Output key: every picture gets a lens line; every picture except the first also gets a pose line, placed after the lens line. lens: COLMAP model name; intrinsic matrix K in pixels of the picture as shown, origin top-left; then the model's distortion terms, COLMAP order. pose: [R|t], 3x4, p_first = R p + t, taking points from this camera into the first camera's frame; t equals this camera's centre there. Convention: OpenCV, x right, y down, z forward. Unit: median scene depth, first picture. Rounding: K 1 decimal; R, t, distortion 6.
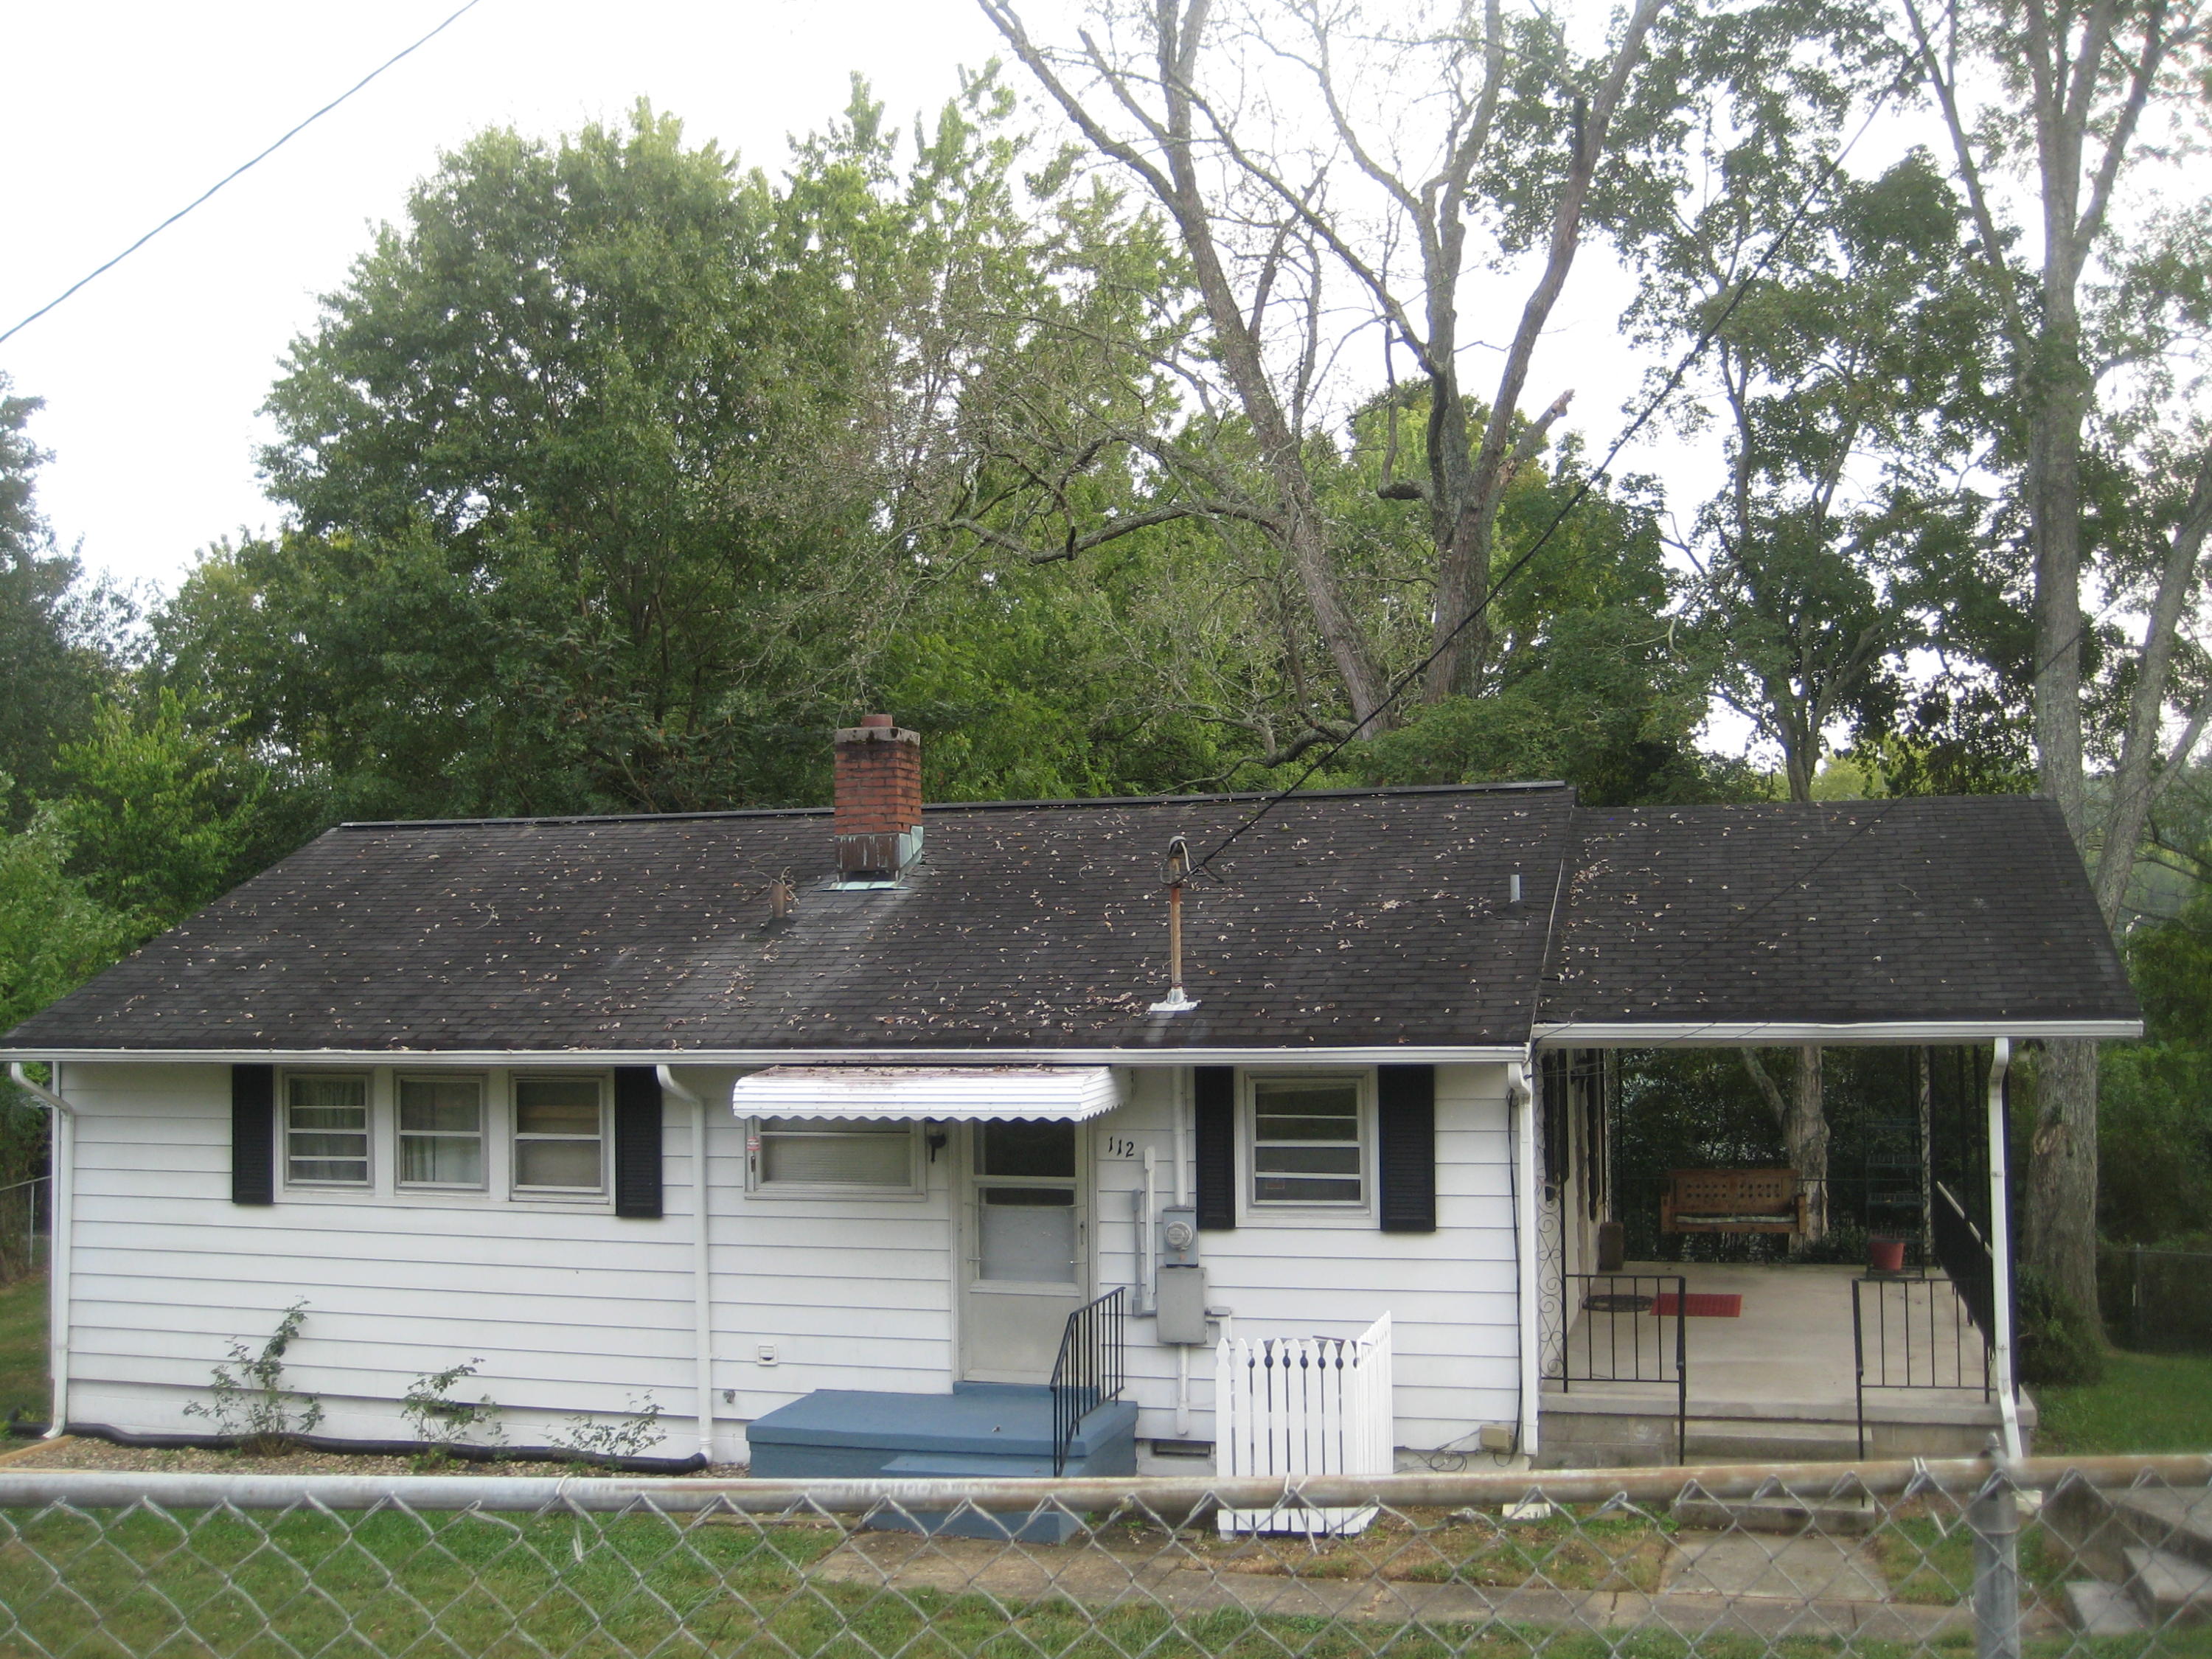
lens RADIAL K [[2321.2, 0, 1057.3], [0, 2321.2, 829.5], [0, 0, 1]] dist [-0.151600, 0.186958]
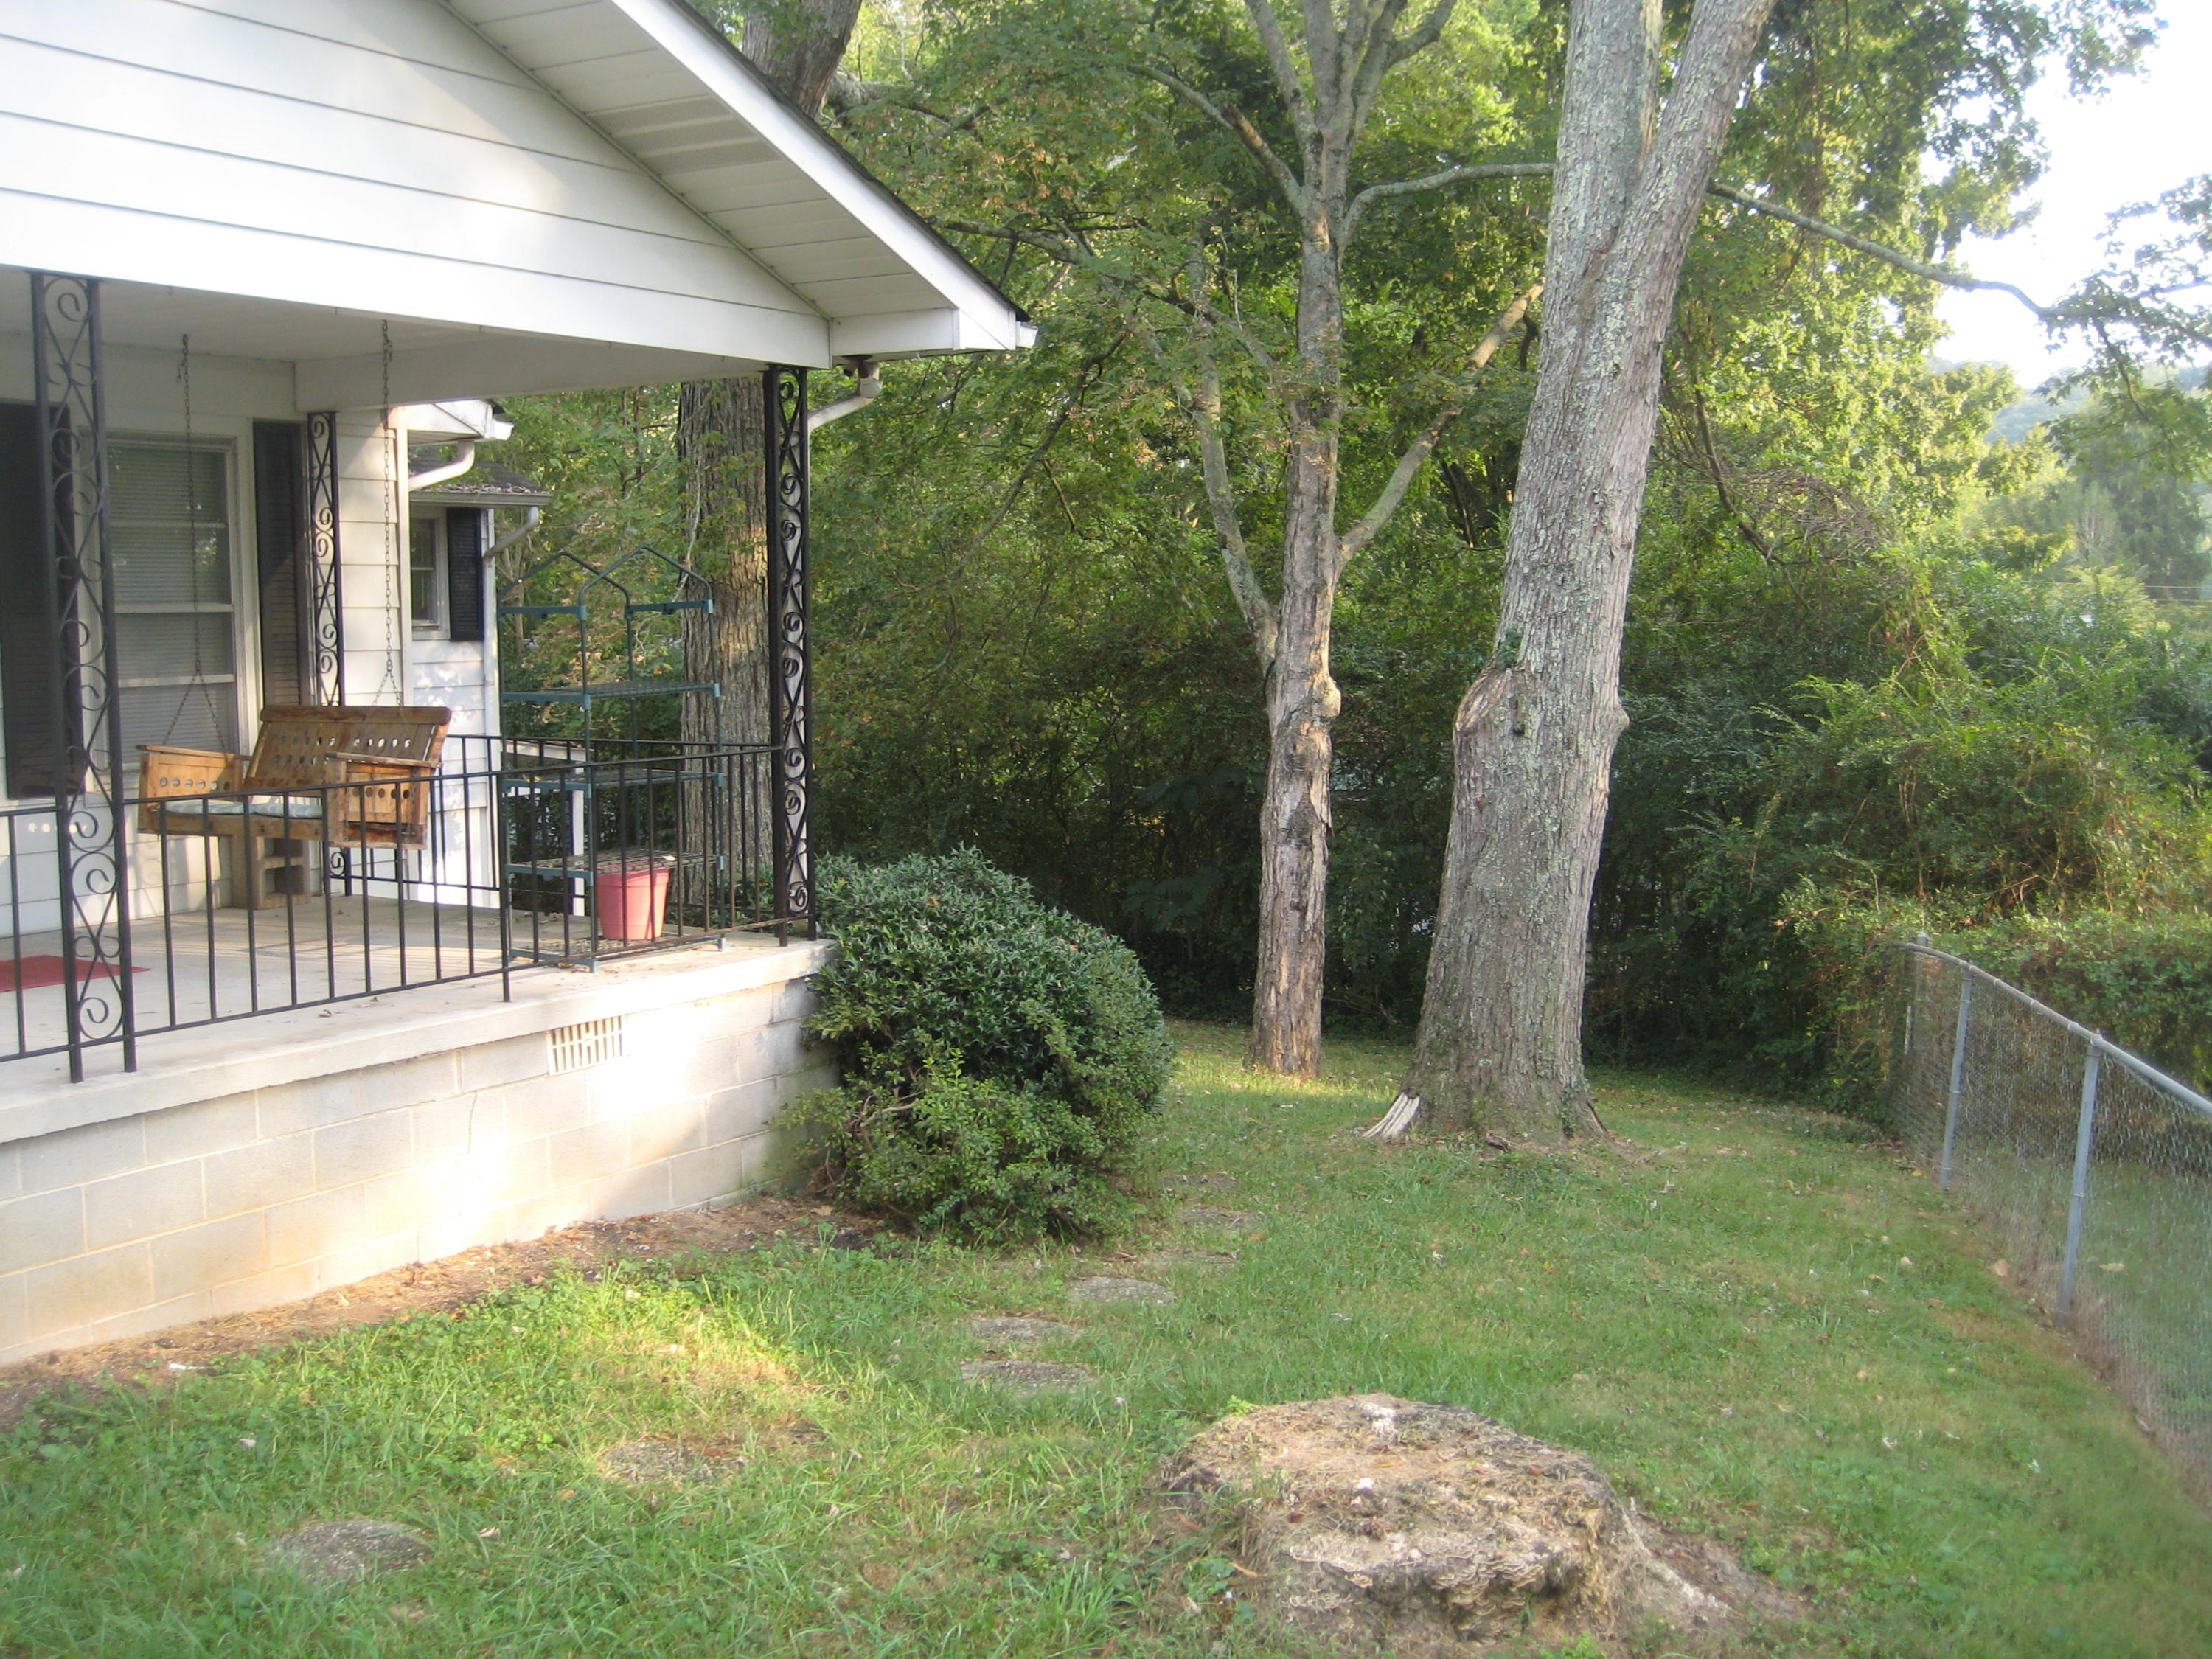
lens RADIAL K [[2321.2, 0, 1057.3], [0, 2321.2, 829.5], [0, 0, 1]] dist [-0.151600, 0.186958]
pose [[0.962157, 0.031951, -0.270617, 0.748866], [0.009040, 0.988813, 0.148886, 0.140084], [0.272347, -0.145698, 0.951104, 0.787389]]
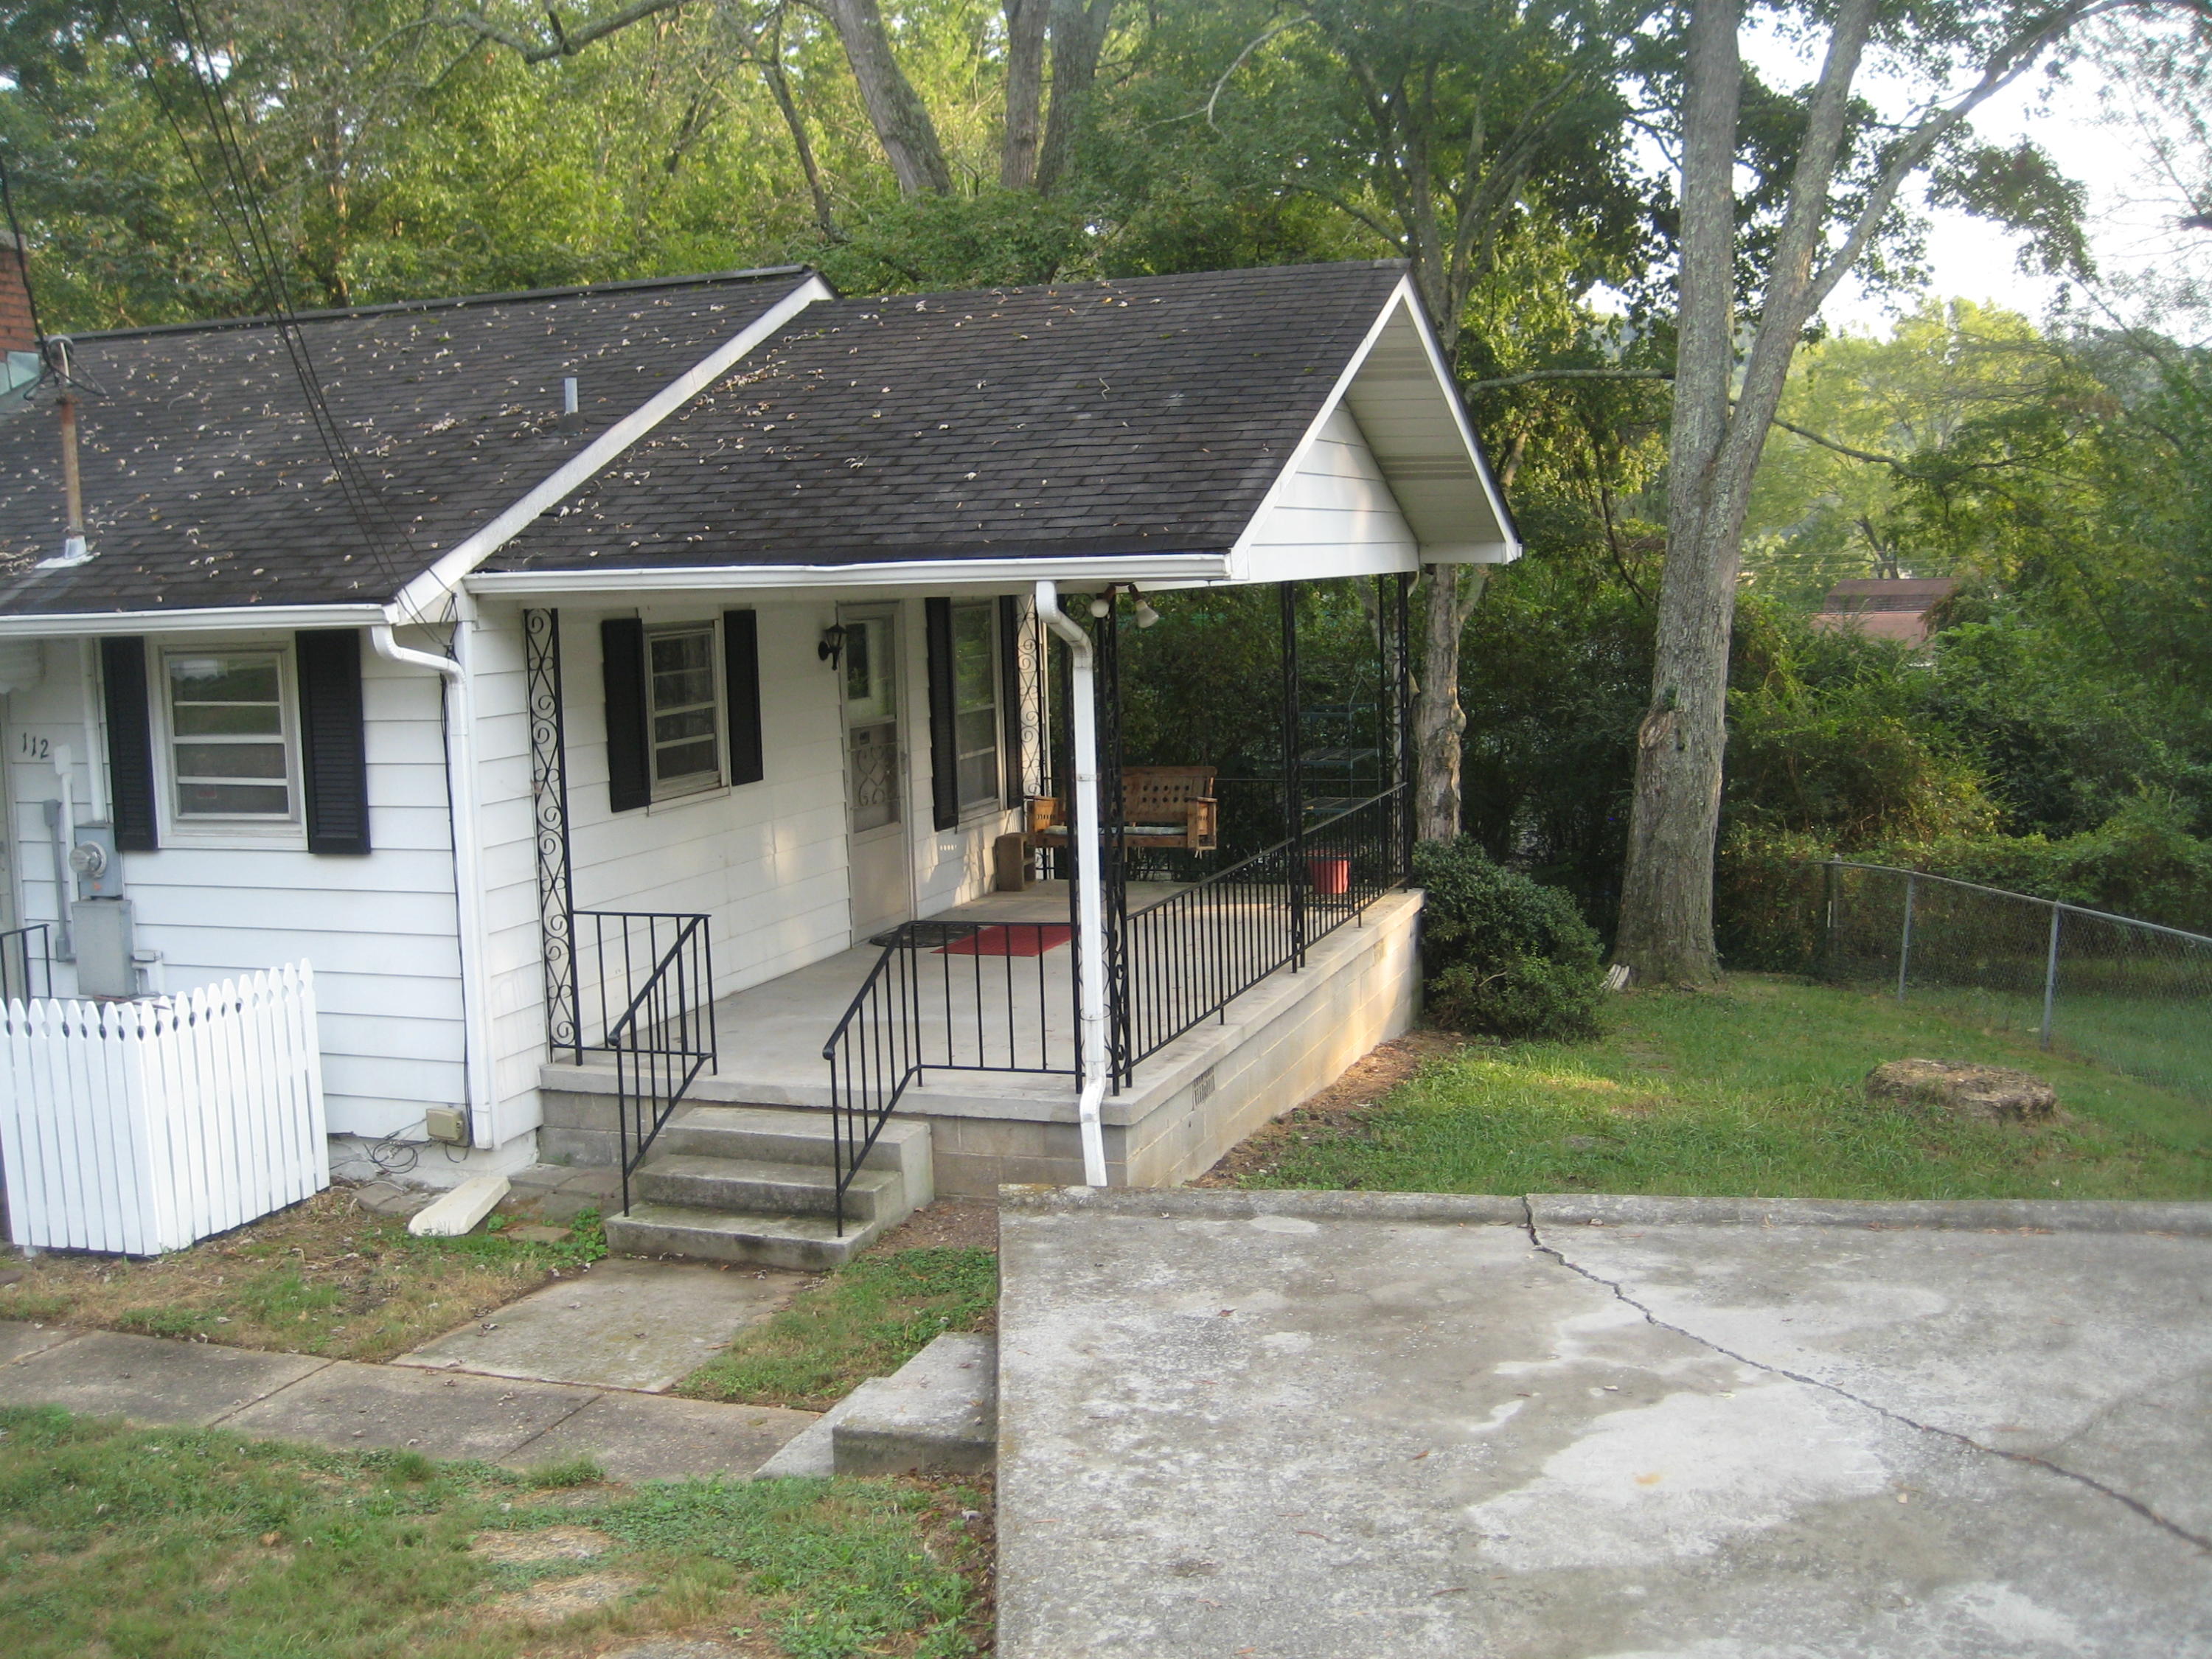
lens RADIAL K [[2321.2, 0, 1057.3], [0, 2321.2, 829.5], [0, 0, 1]] dist [-0.151600, 0.186958]
pose [[0.998280, -0.009062, -0.057915, 0.419258], [0.018941, 0.984846, 0.172394, 0.040560], [0.055475, -0.173194, 0.983324, 0.269306]]
